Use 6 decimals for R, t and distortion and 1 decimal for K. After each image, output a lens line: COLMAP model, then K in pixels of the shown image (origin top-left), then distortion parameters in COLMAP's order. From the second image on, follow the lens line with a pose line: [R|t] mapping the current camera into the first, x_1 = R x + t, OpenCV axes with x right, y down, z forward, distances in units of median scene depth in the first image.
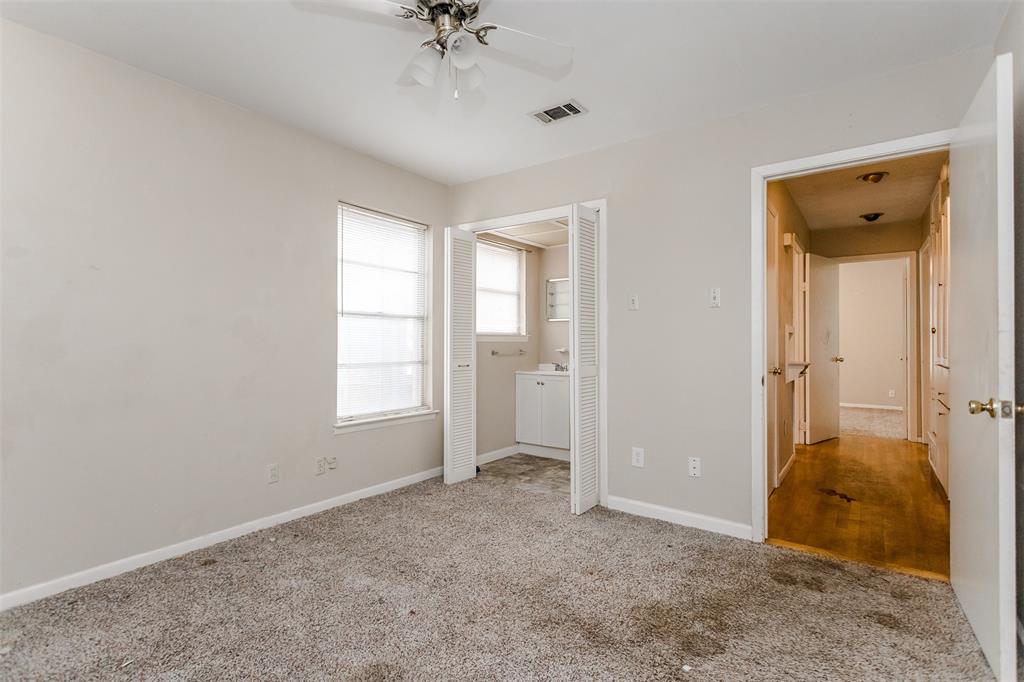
lens RADIAL K [[489.2, 0, 507.4], [0, 489.2, 334.7], [0, 0, 1]] dist [-0.002923, 0.000898]
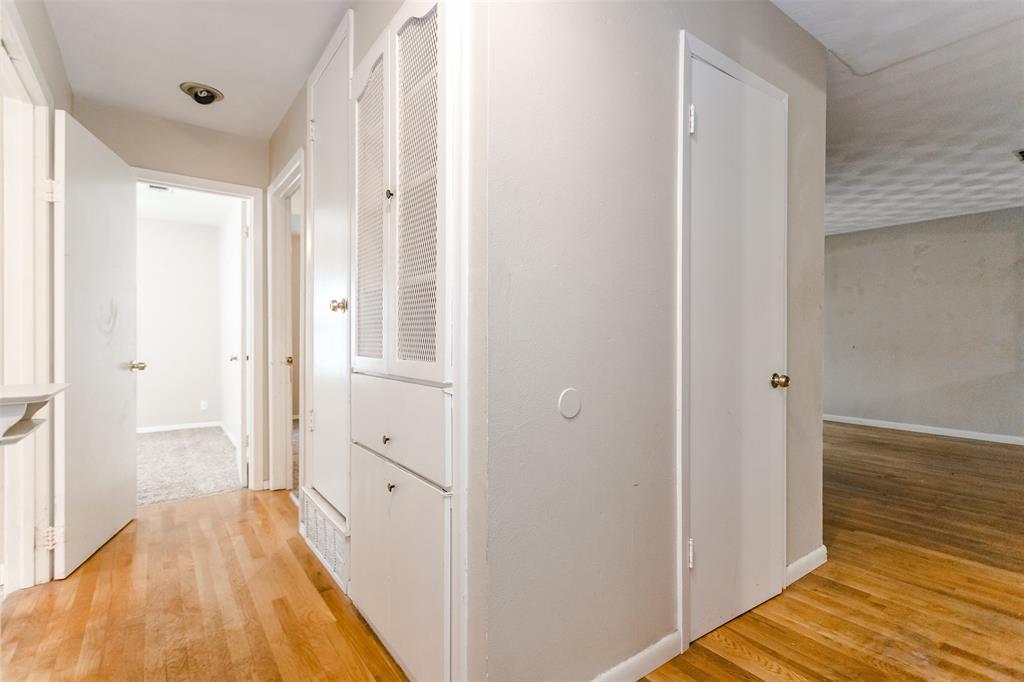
lens RADIAL K [[489.2, 0, 509.6], [0, 489.2, 341.2], [0, 0, 1]] dist [-0.002923, 0.000898]
pose [[0.299411, -0.005853, 0.954106, 0.336844], [-0.010384, 0.999902, 0.009393, 0.018005], [-0.954068, -0.012720, 0.299321, 0.518458]]
